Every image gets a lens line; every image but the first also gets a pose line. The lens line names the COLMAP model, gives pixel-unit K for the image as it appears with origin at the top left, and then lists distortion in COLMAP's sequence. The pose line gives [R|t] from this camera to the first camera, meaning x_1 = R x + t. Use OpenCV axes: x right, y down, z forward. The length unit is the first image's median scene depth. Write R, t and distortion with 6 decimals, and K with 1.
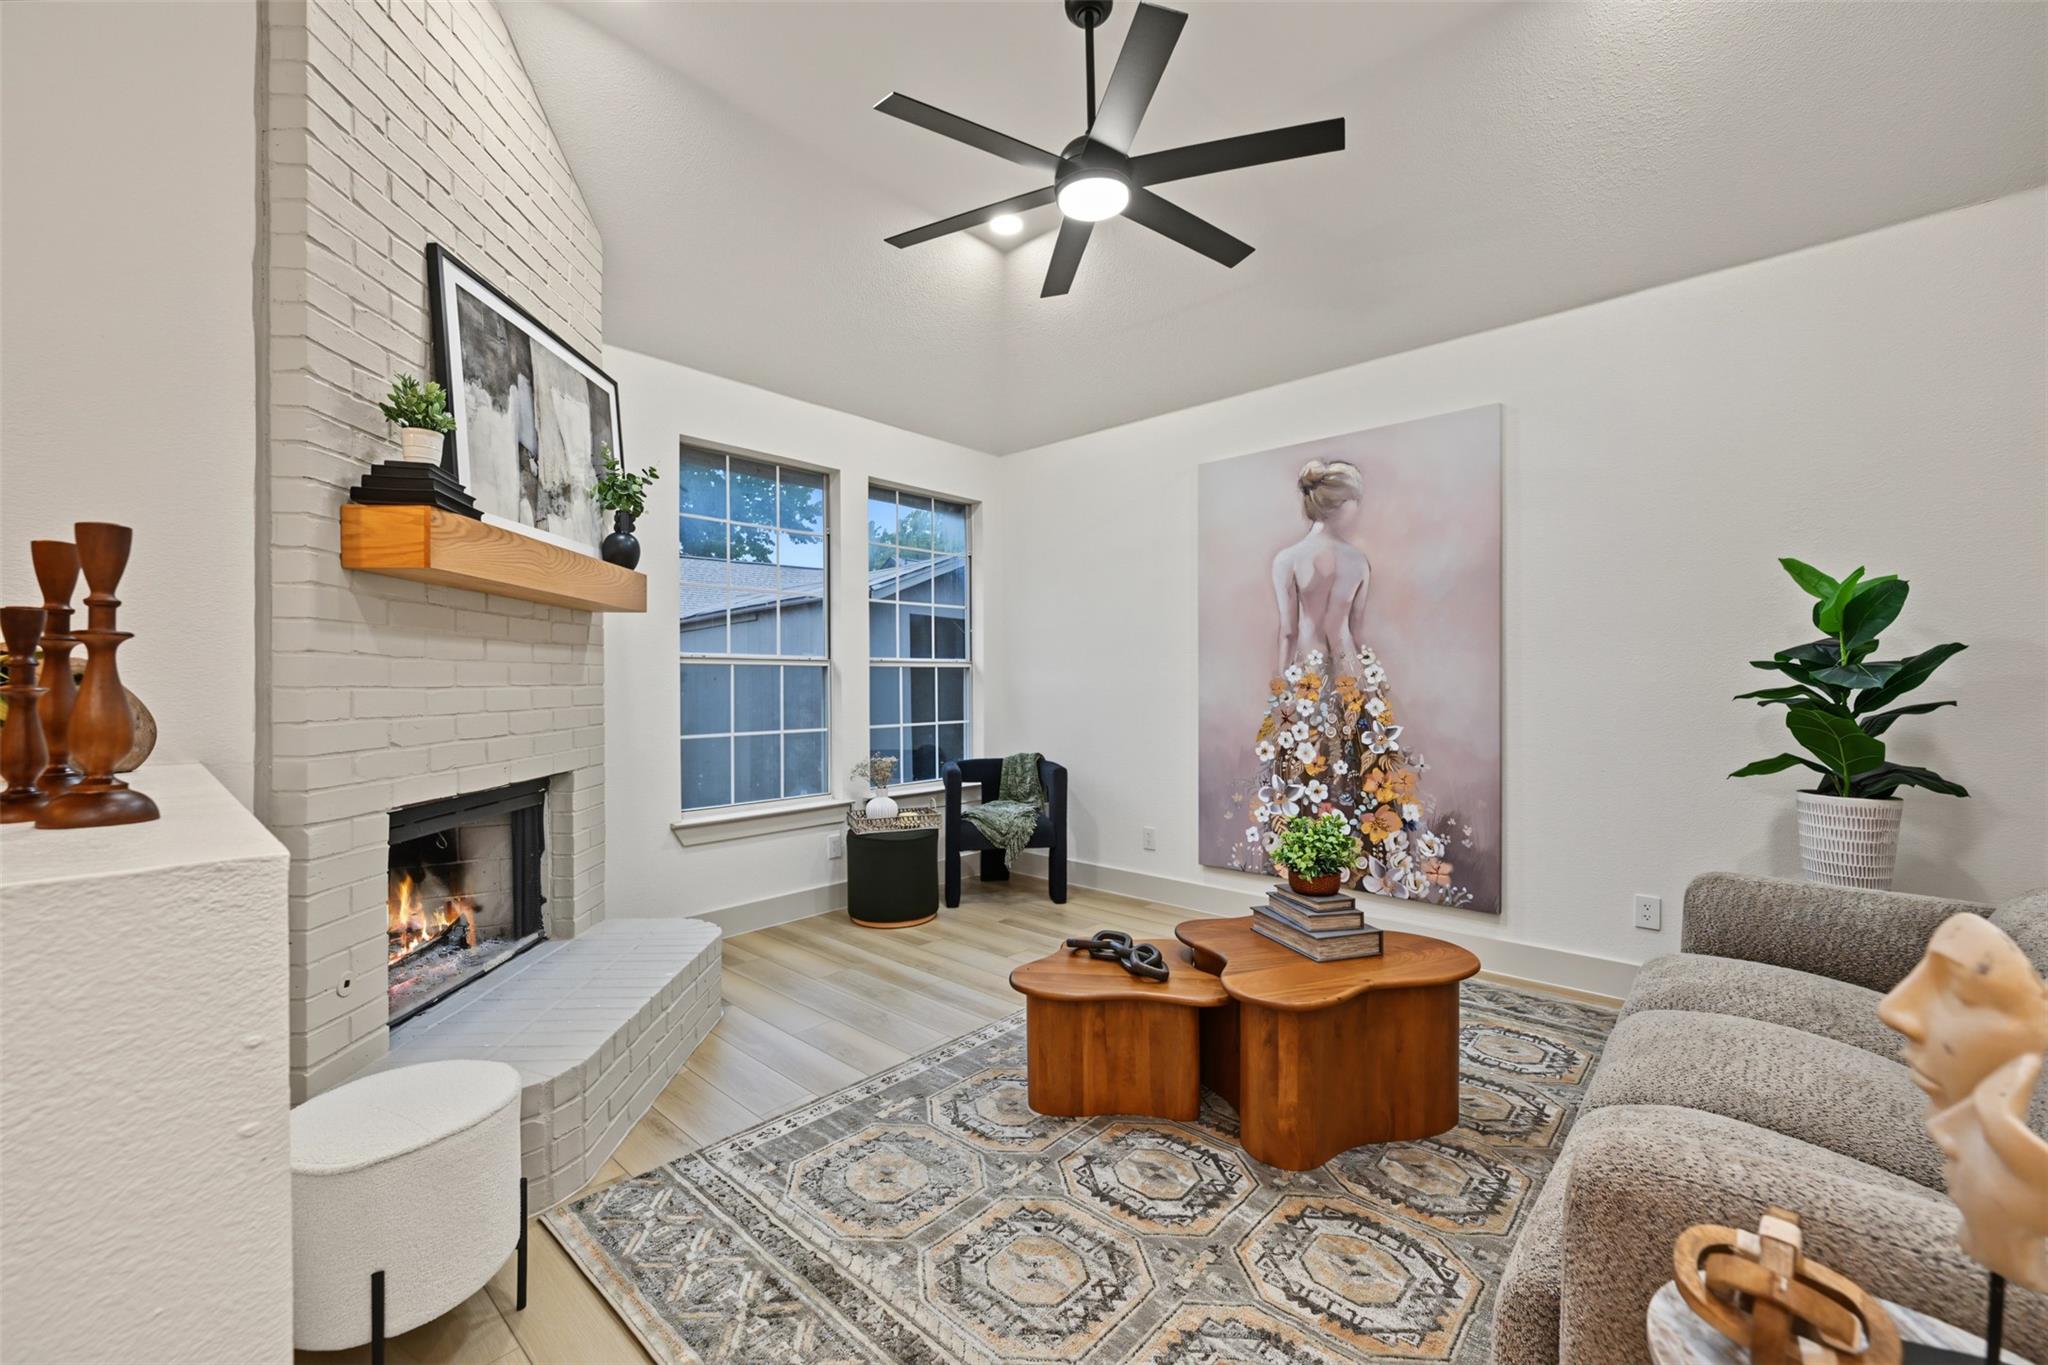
lens RADIAL K [[823.3, 0, 1024.0], [0, 823.3, 682.5], [0, 0, 1]] dist [0.001379, -0.000093]
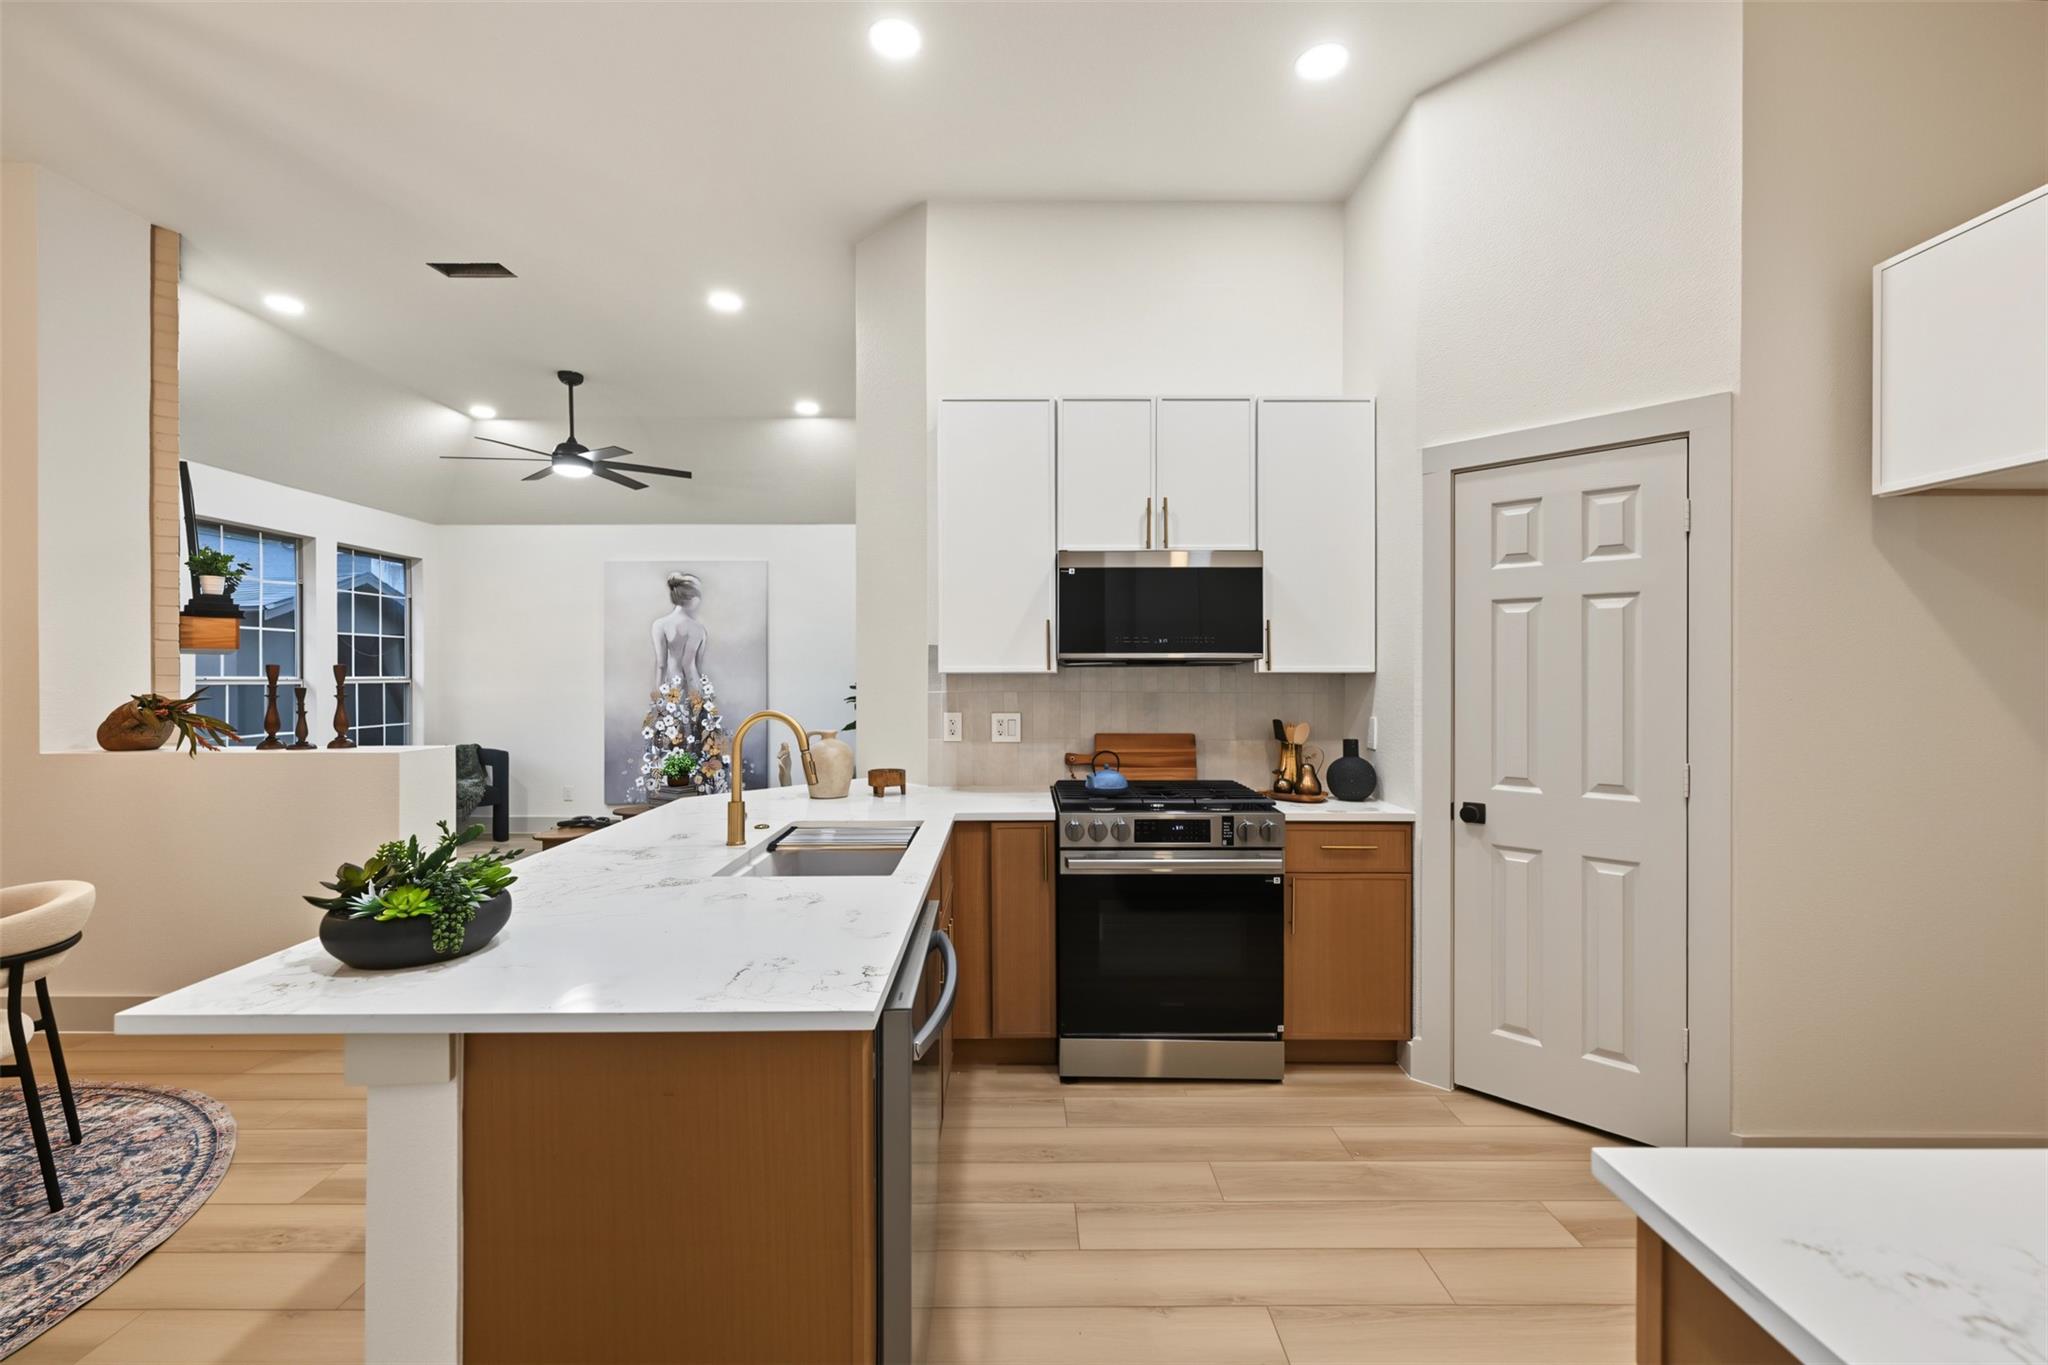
lens RADIAL K [[837.6, 0, 1021.5], [0, 837.6, 679.8], [0, 0, 1]] dist [-0.000959, -0.000353]
pose [[0.739018, -0.000362, 0.673686, -0.349719], [0.000284, 1.000000, 0.000227, -0.032361], [-0.673686, 0.000024, 0.739018, -0.932686]]
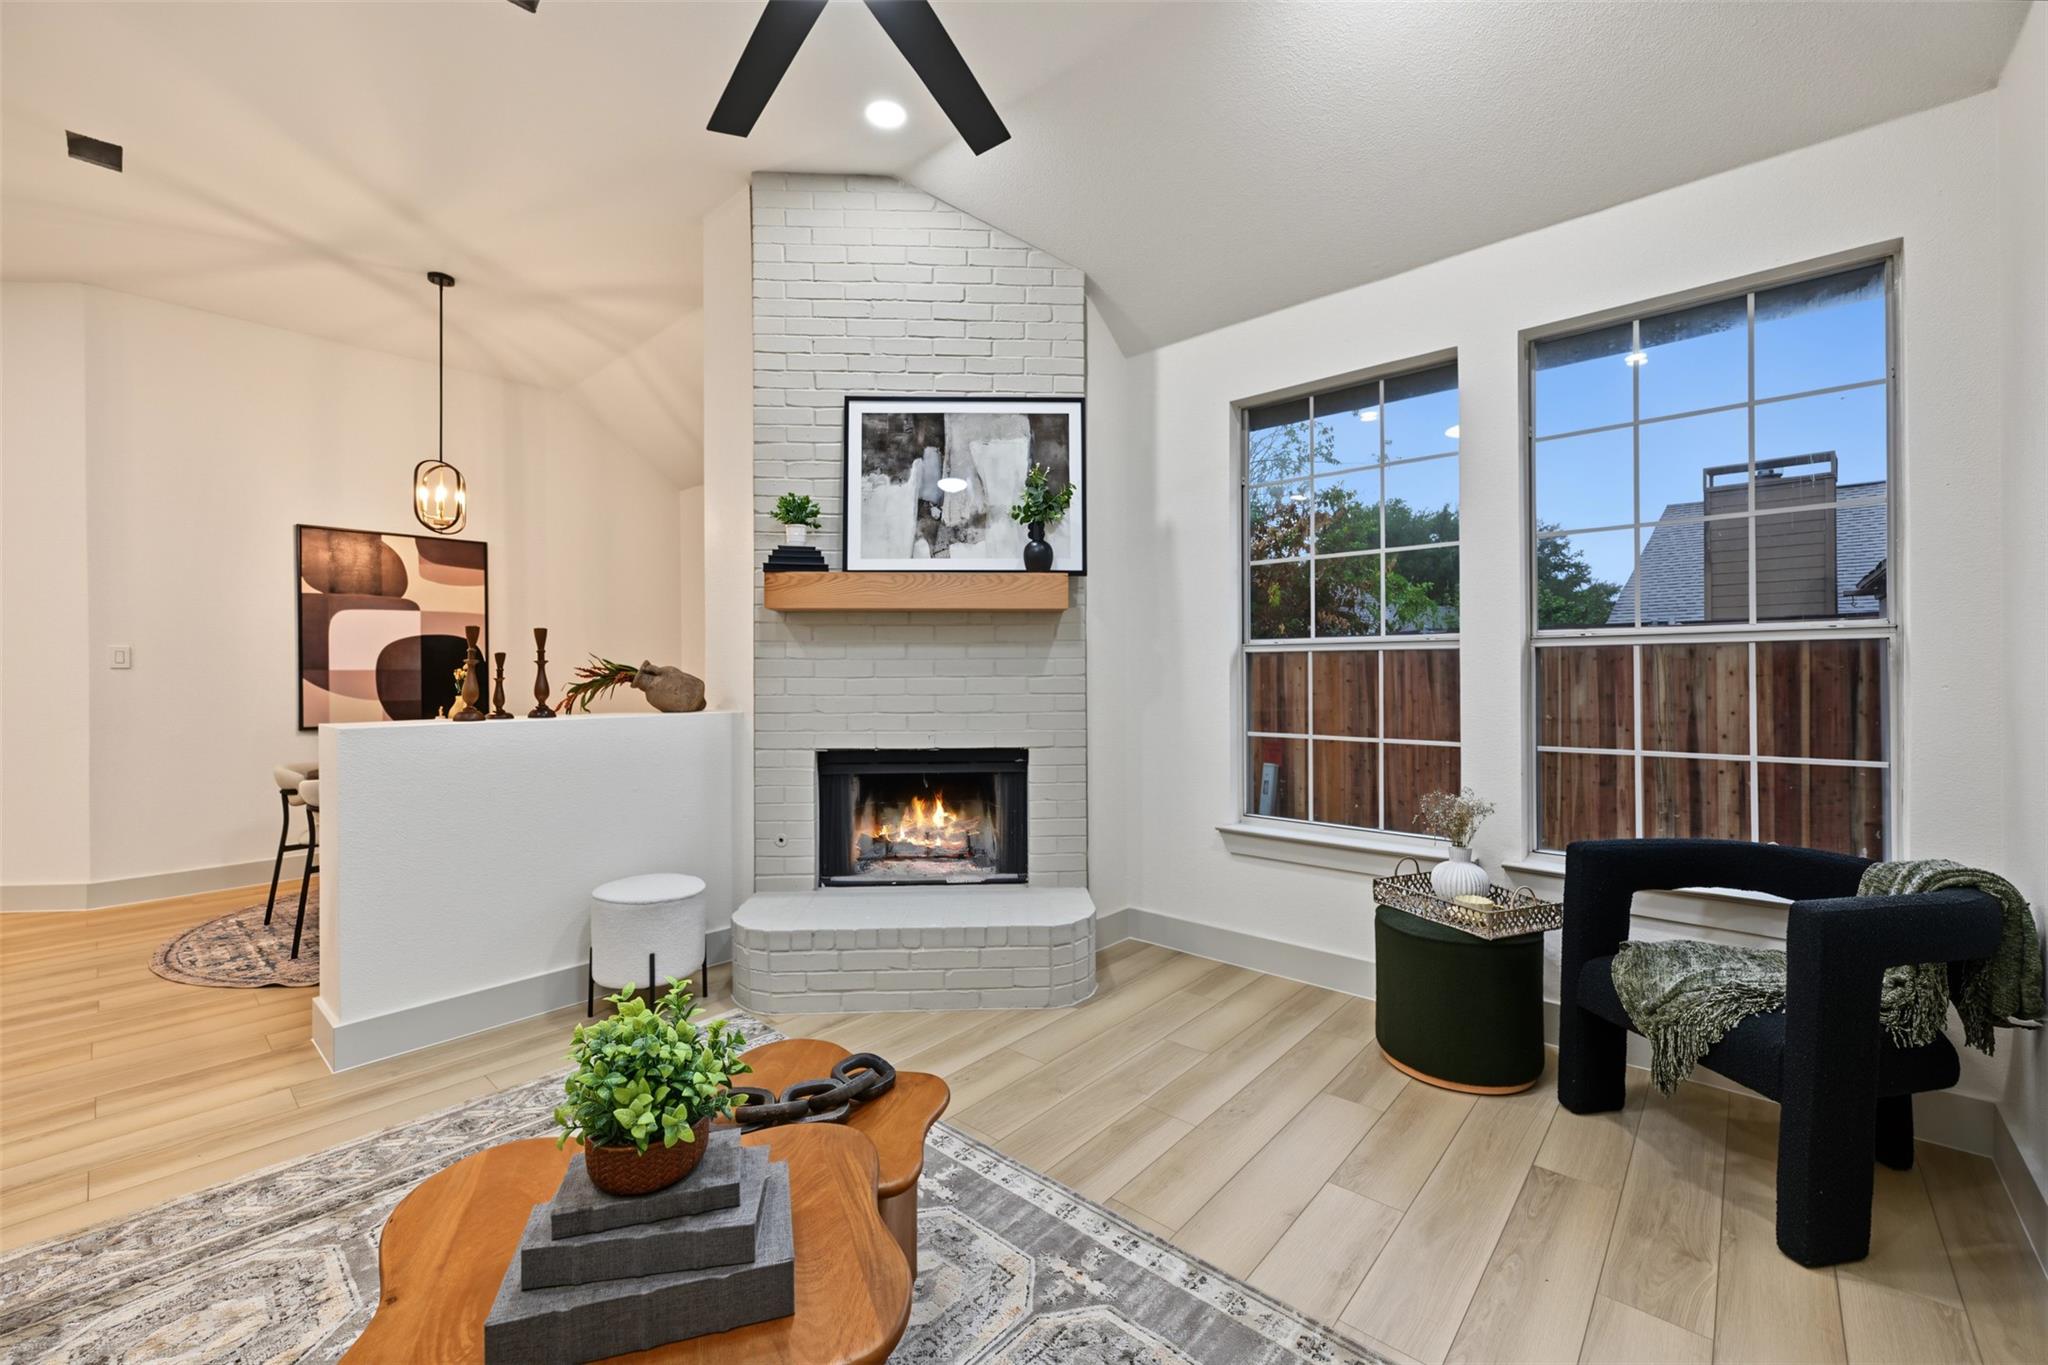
lens RADIAL K [[825.2, 0, 1022.7], [0, 825.2, 675.4], [0, 0, 1]] dist [0.001154, -0.000103]
pose [[0.000147, 0.009427, -0.999956, 0.514346], [0.003361, 0.999950, 0.009428, -0.007155], [0.999994, -0.003362, 0.000116, 0.789779]]
